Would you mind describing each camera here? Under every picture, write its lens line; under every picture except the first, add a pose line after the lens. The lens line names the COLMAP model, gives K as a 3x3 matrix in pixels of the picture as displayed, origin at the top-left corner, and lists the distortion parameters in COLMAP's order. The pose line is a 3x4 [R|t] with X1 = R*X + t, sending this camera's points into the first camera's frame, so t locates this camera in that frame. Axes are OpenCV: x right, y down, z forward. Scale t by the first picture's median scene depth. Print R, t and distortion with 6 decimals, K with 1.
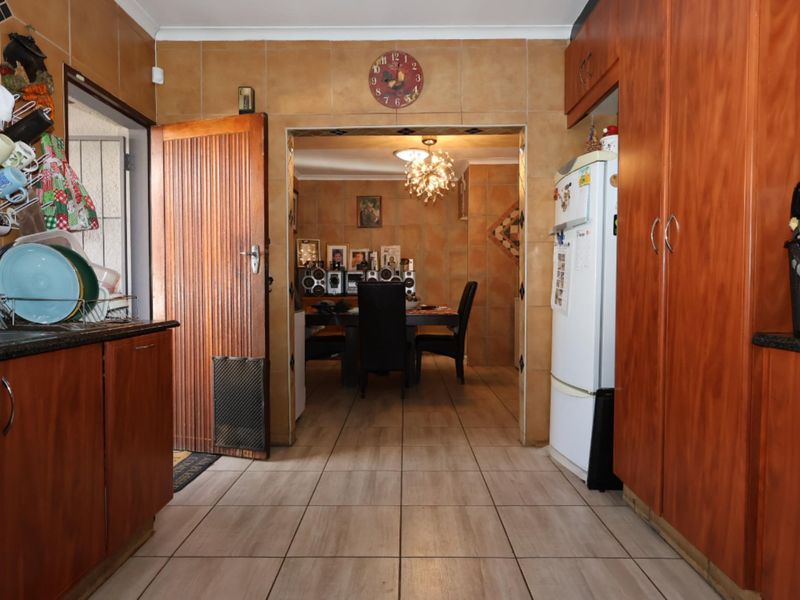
lens RADIAL K [[495.3, 0, 400.0], [0, 495.3, 300.0], [0, 0, 1]] dist [-0.002814, 0.002788]
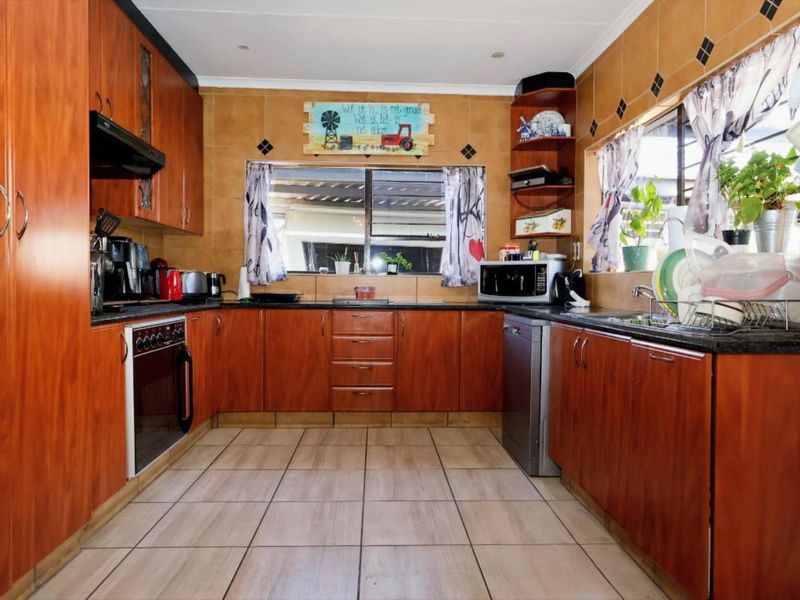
lens RADIAL K [[535.5, 0, 400.0], [0, 535.5, 300.0], [0, 0, 1]] dist [0.000073, 0.000456]
pose [[-0.998224, -0.004222, -0.059423, -0.011659], [-0.007599, 0.998362, 0.056714, -0.047015], [0.059086, 0.057064, -0.996621, 1.793796]]
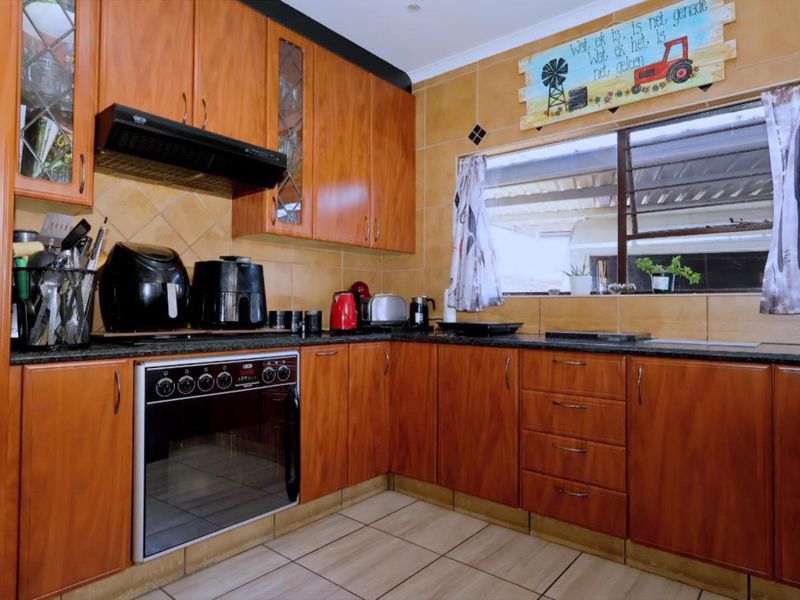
lens RADIAL K [[495.3, 0, 400.0], [0, 495.3, 300.0], [0, 0, 1]] dist [-0.002814, 0.002788]
pose [[-0.774795, 0.010084, 0.632132, -0.389180], [0.015364, 0.999878, 0.002880, -0.023592], [-0.632026, 0.011944, -0.774855, 0.936731]]
